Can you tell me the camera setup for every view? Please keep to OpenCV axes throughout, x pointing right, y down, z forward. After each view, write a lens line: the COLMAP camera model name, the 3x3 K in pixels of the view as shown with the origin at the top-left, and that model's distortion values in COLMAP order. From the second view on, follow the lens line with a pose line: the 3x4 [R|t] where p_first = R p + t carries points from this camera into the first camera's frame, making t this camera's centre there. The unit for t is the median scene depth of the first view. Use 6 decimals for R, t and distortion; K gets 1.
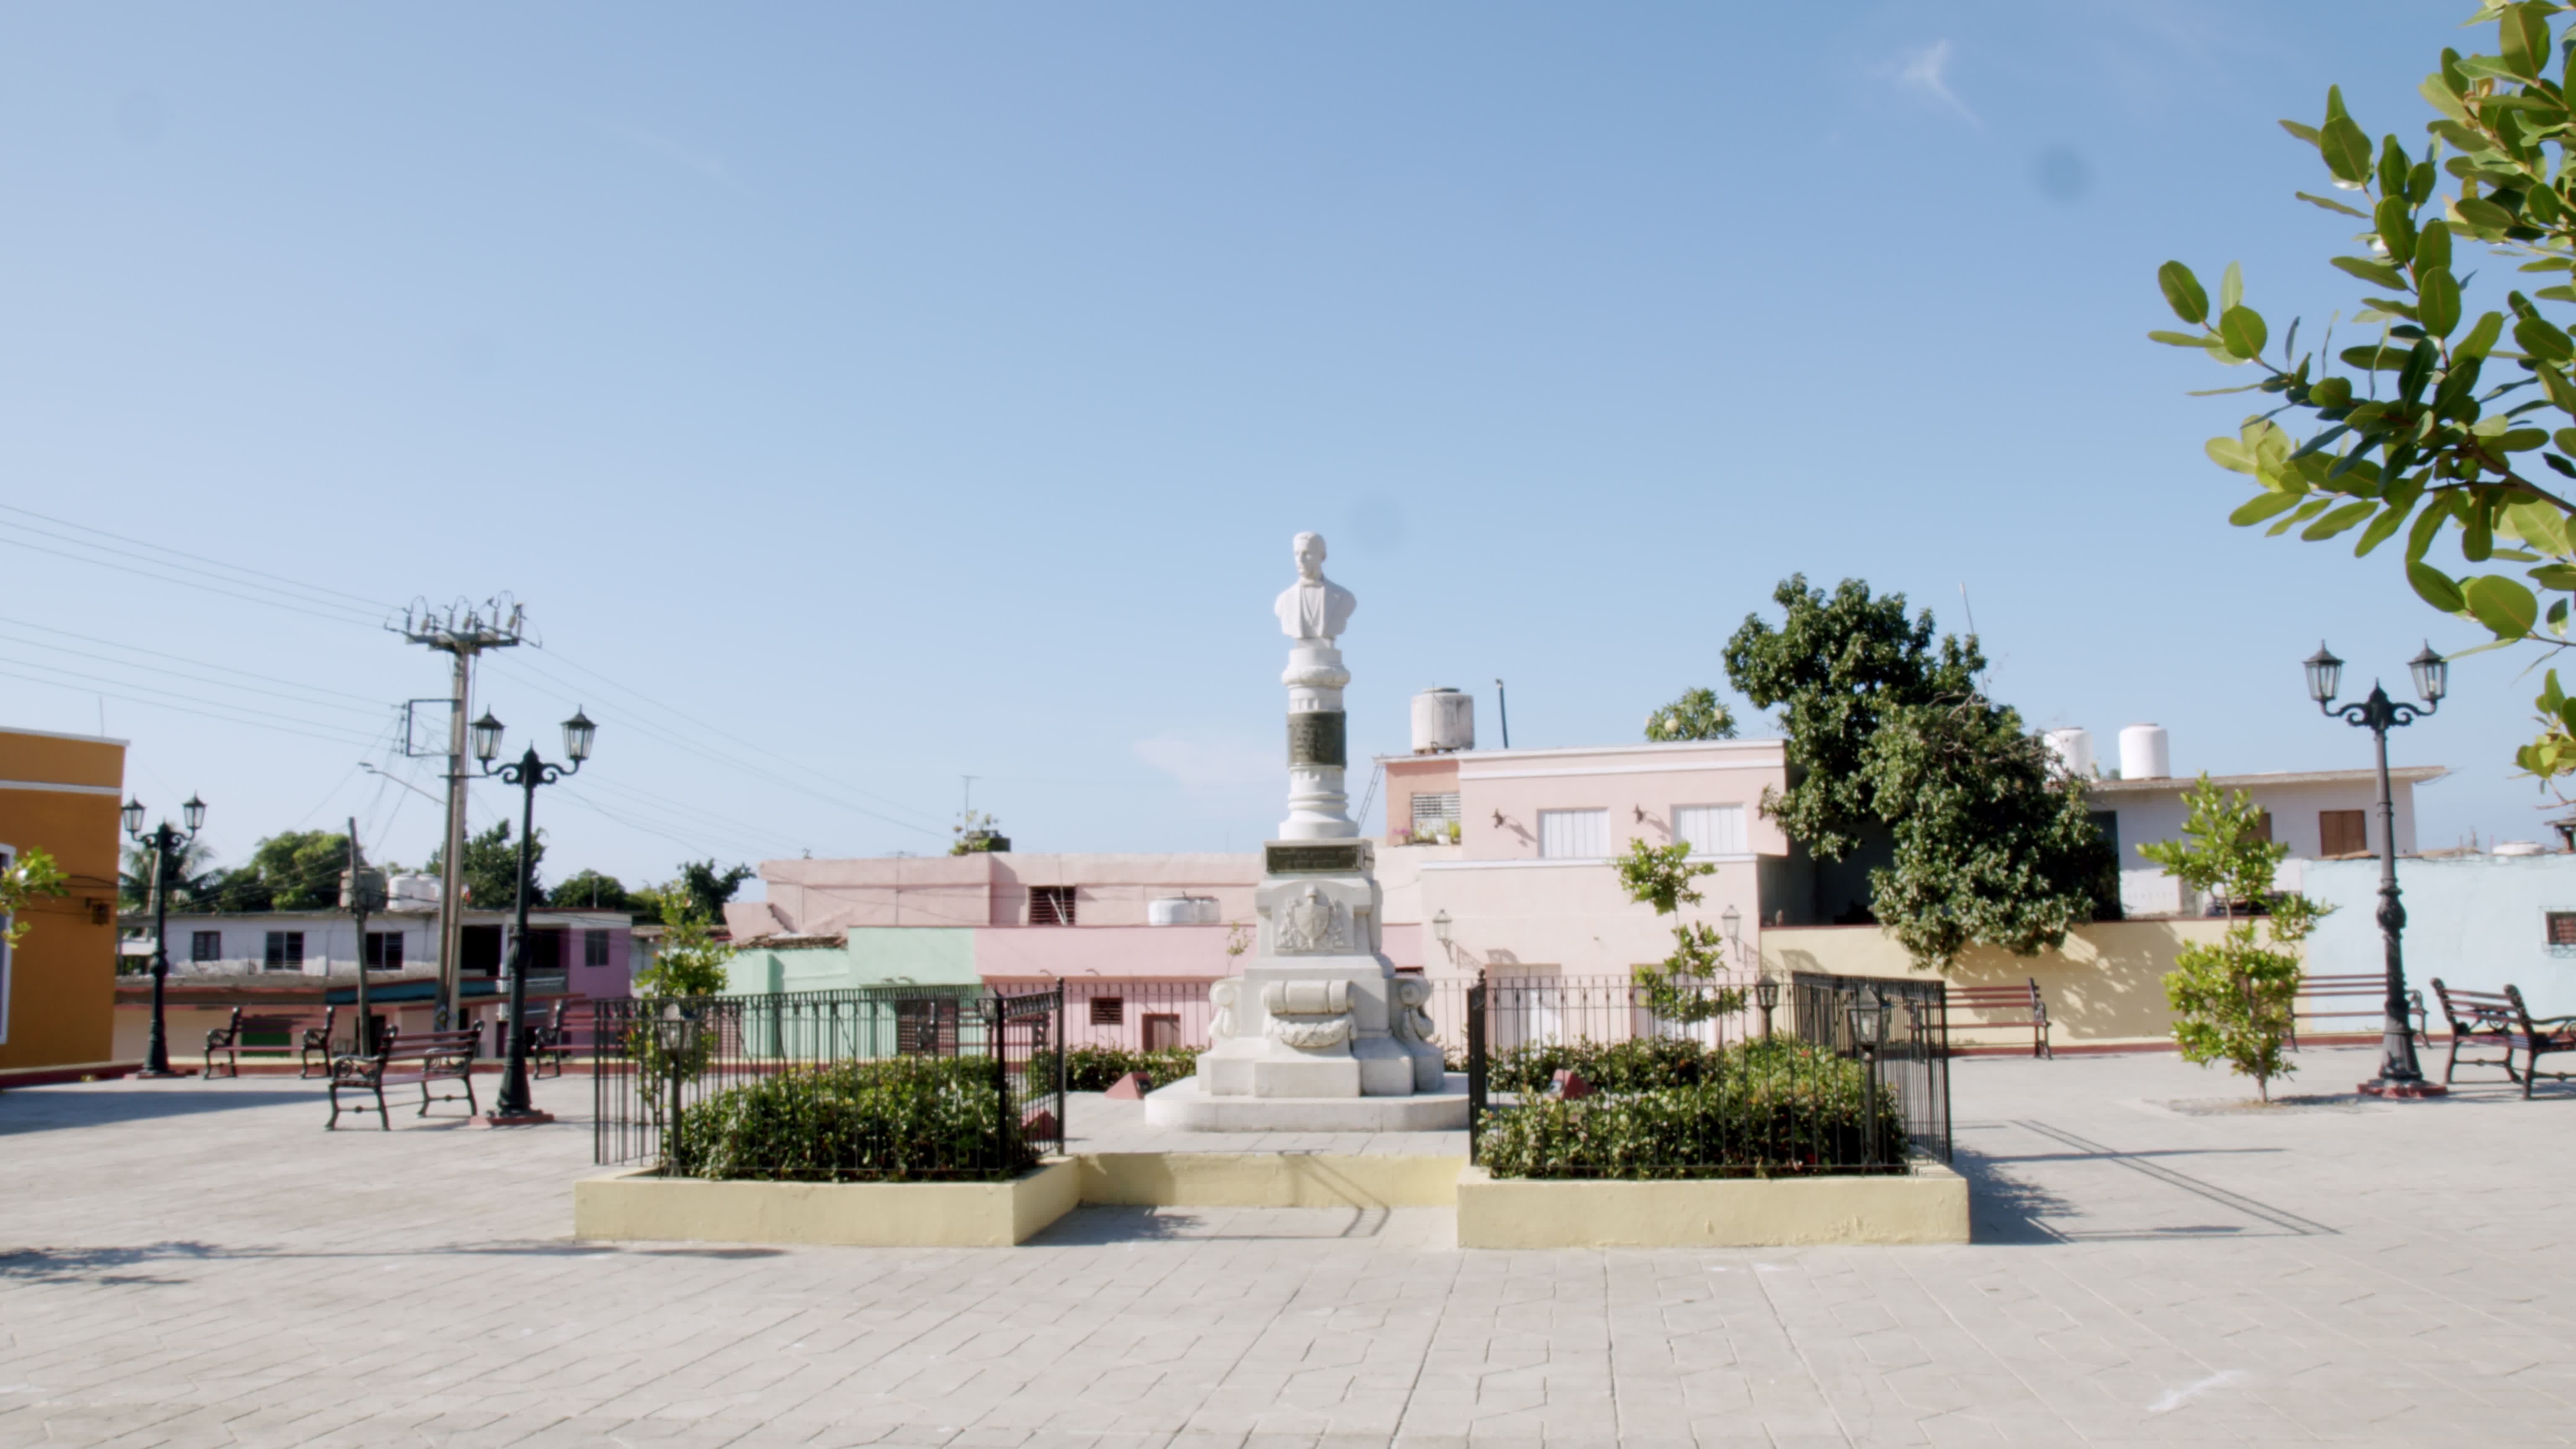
lens RADIAL K [[1960.1, 0, 1289.7], [0, 1960.1, 686.3], [0, 0, 1]] dist [-0.066654, -0.001574]
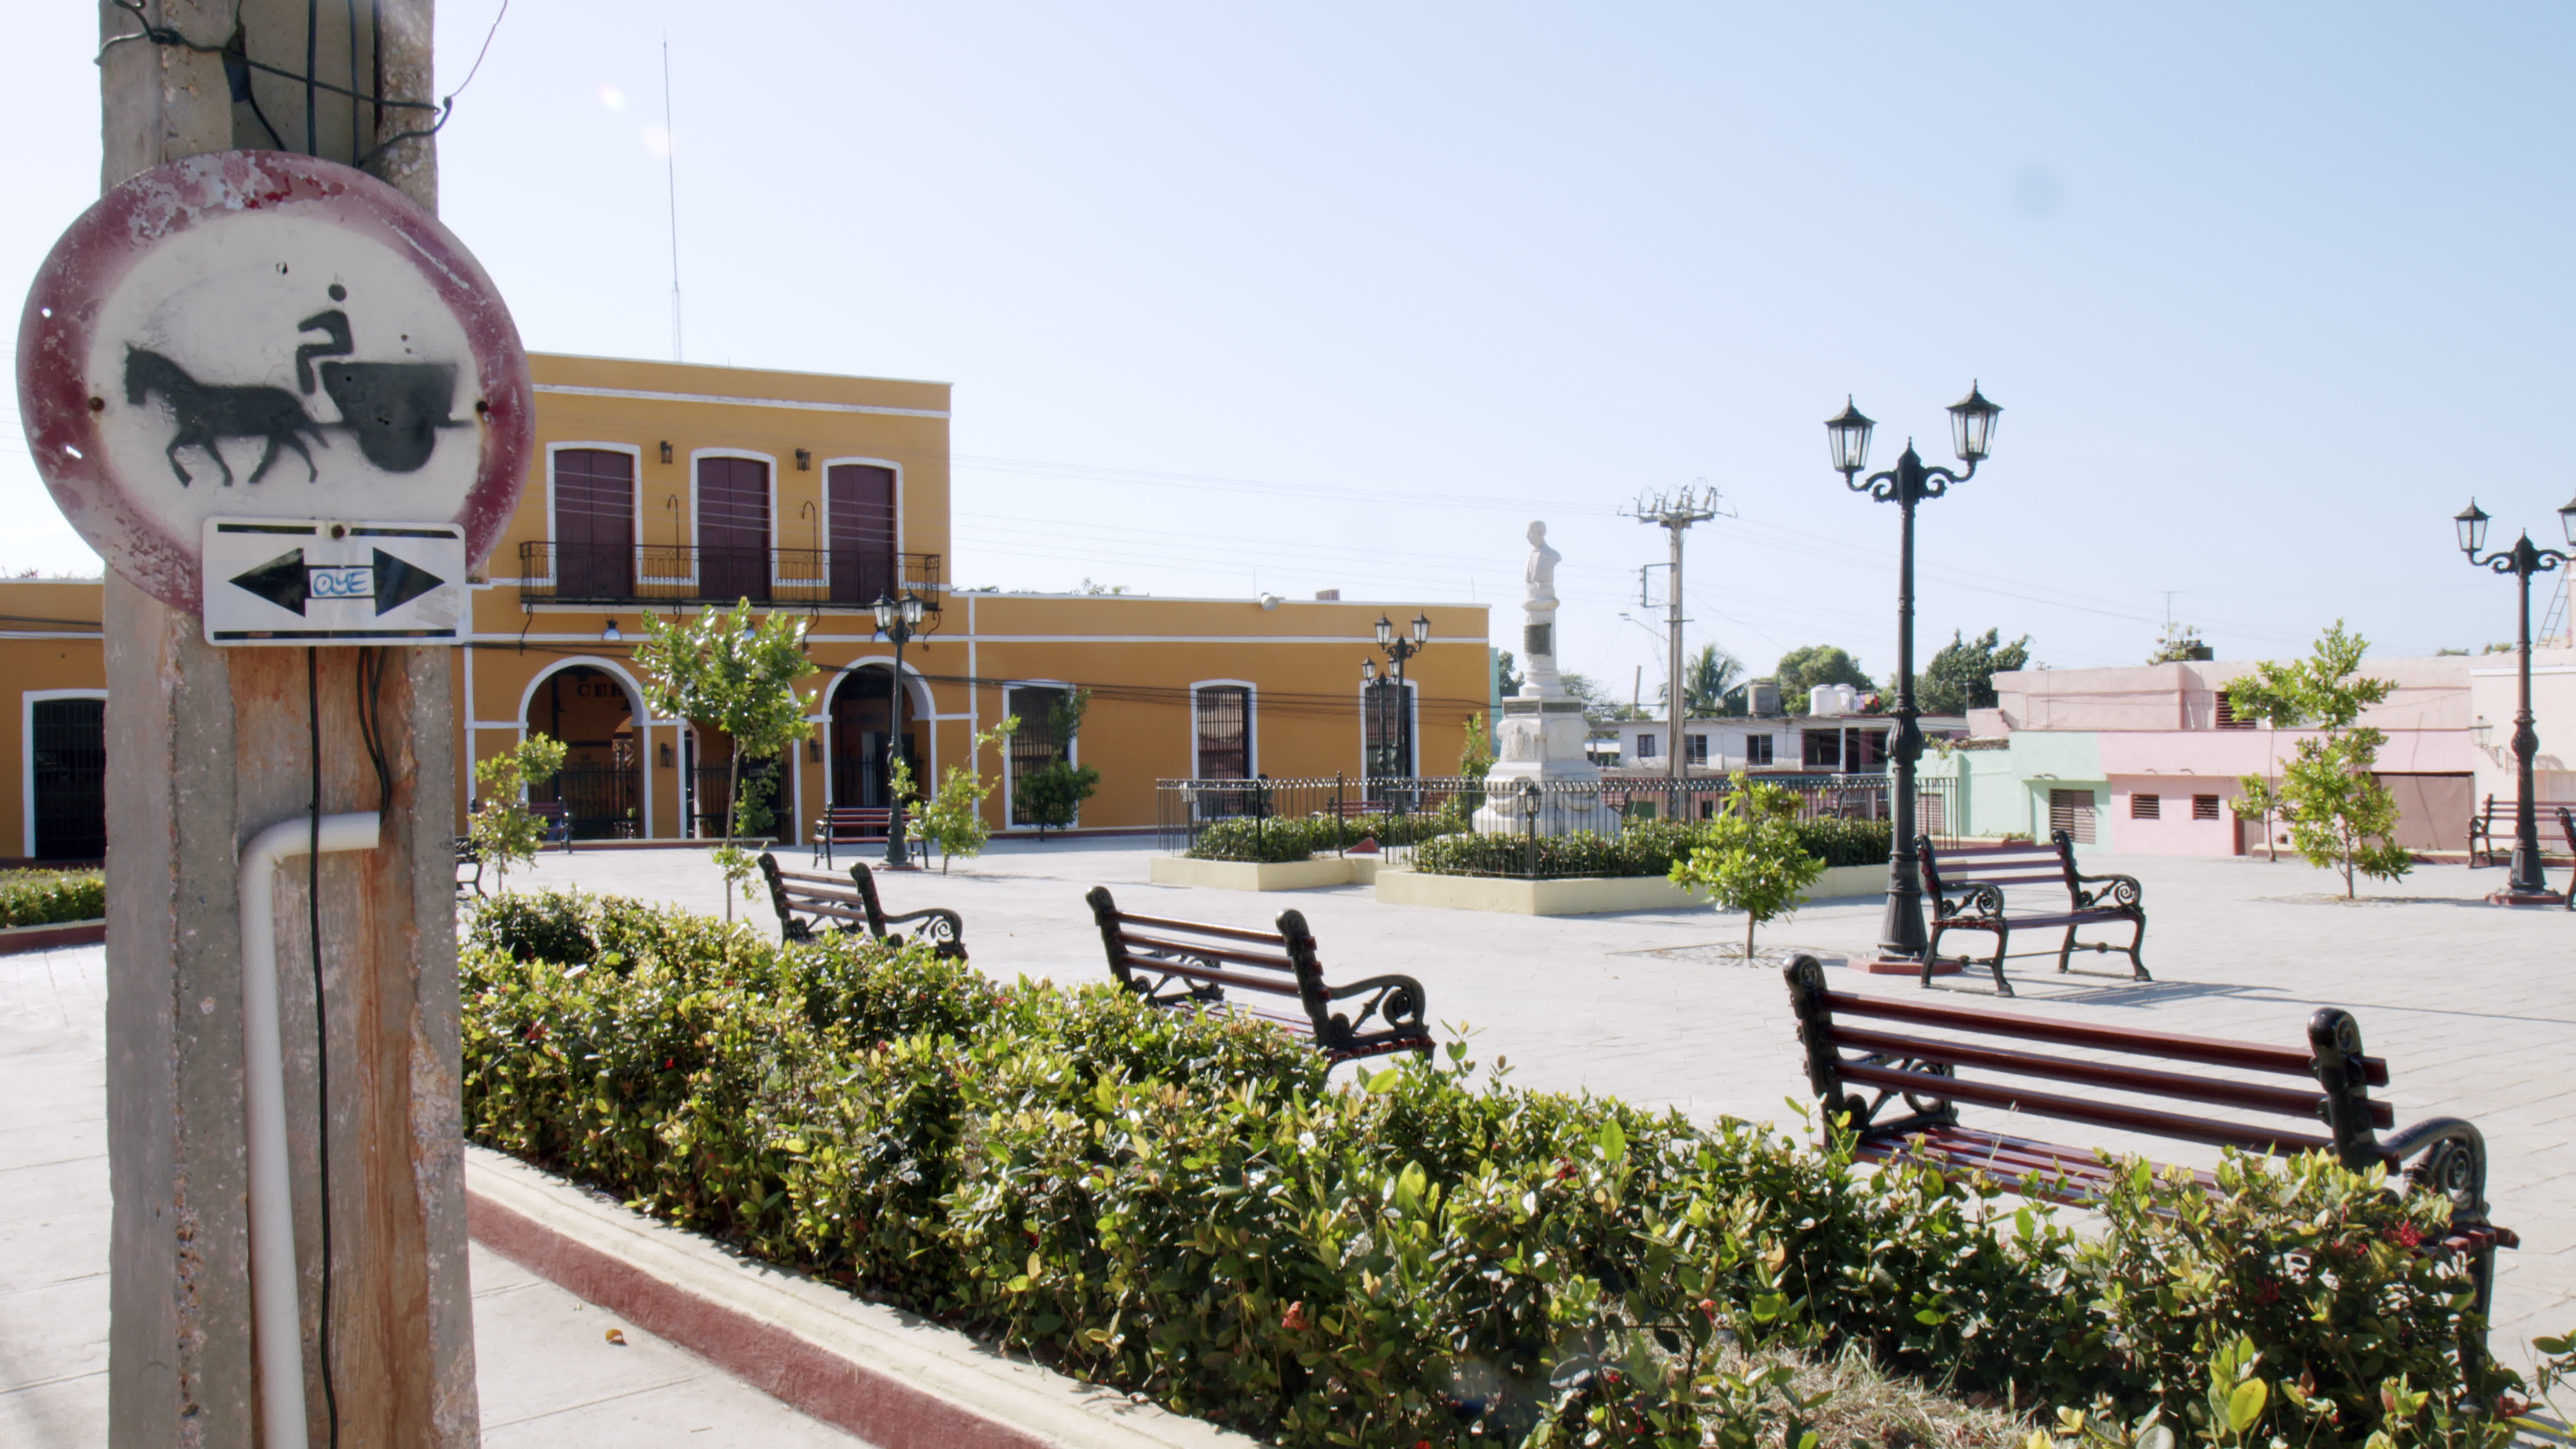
lens RADIAL K [[1921.6, 0, 1288.0], [0, 1921.6, 724.5], [0, 0, 1]] dist [-0.034427, 0.000240]
pose [[0.690048, -0.001440, -0.723762, 0.326527], [0.091347, 0.992175, 0.085118, -0.018858], [0.717976, -0.124849, 0.684779, -0.101028]]
